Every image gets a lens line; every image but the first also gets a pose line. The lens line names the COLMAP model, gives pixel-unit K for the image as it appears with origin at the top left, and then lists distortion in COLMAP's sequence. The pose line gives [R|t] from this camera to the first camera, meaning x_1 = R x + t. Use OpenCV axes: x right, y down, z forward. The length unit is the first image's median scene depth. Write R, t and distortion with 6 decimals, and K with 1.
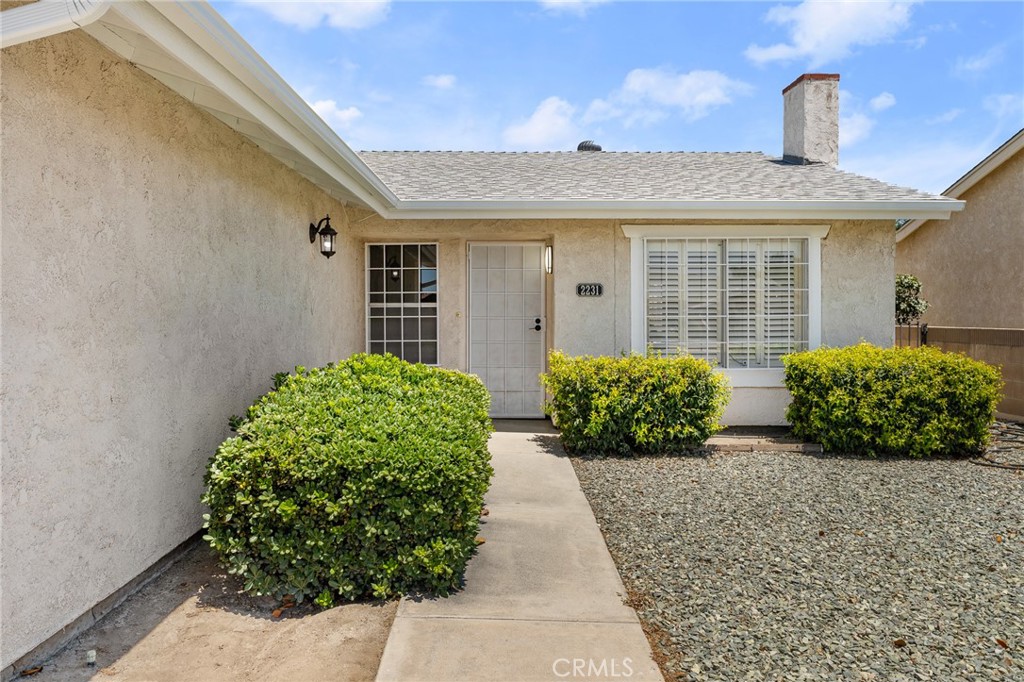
lens RADIAL K [[686.1, 0, 509.6], [0, 686.1, 315.3], [0, 0, 1]] dist [0.003036, 0.000888]
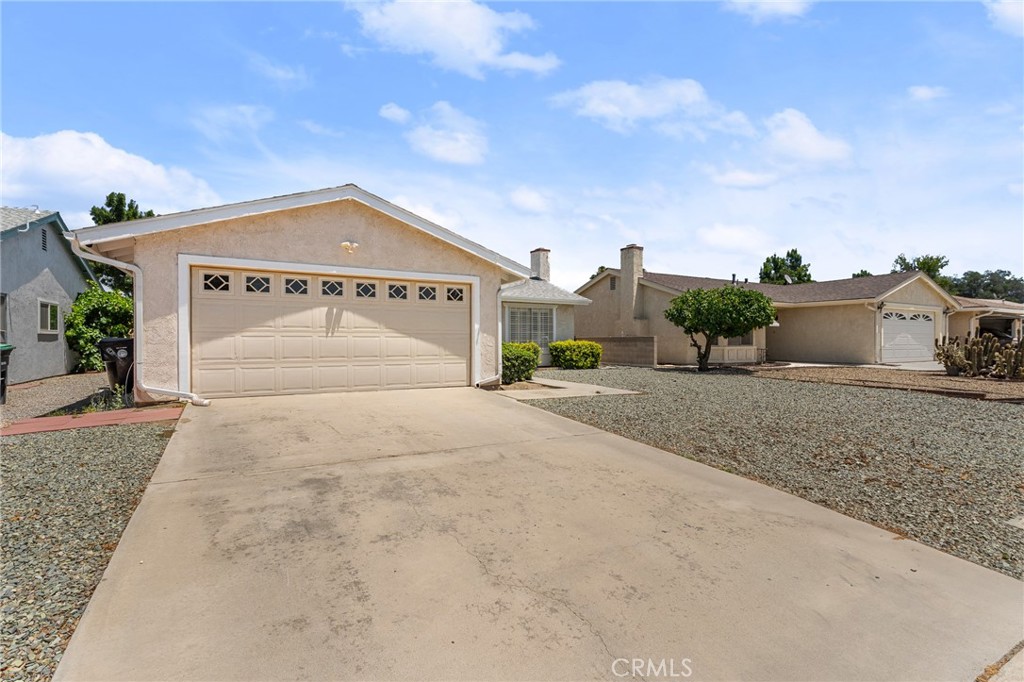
lens RADIAL K [[475.4, 0, 512.0], [0, 475.4, 341.0], [0, 0, 1]] dist [0.000395, 0.000003]
pose [[0.873431, 0.001436, 0.486946, -1.029653], [-0.002609, 0.999995, 0.001731, 0.048740], [-0.486941, -0.002782, 0.873431, -1.092240]]
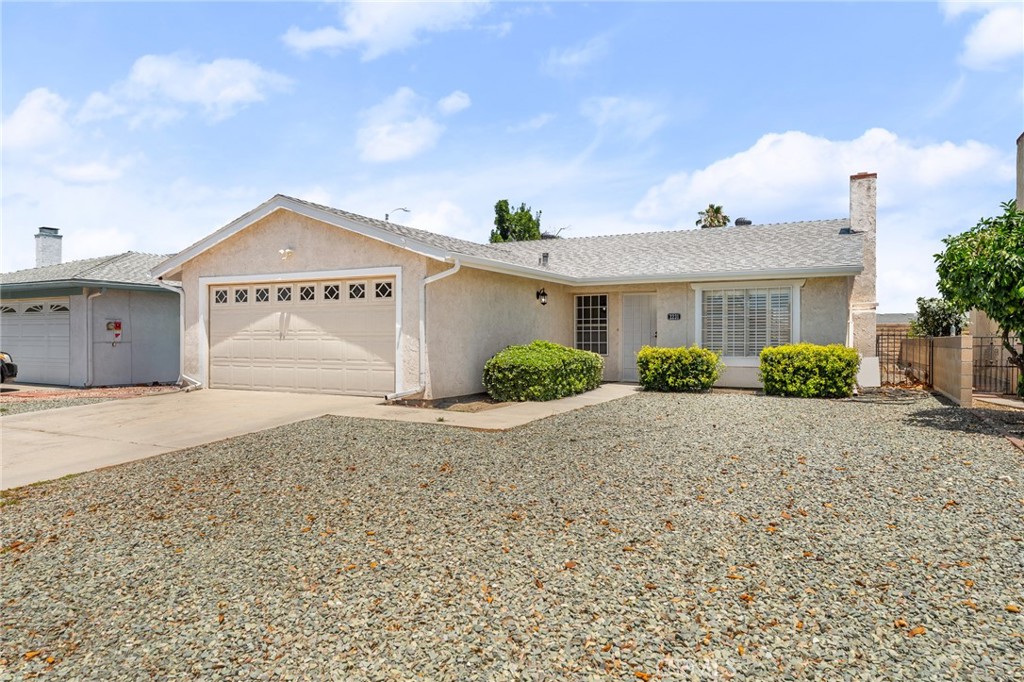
lens RADIAL K [[636.9, 0, 512.0], [0, 636.9, 341.0], [0, 0, 1]] dist [0.038288, 0.000177]
pose [[0.885787, 0.004243, -0.464073, 0.692908], [-0.003372, 0.999991, 0.002707, 0.037495], [0.464080, -0.000833, 0.885793, -1.065332]]
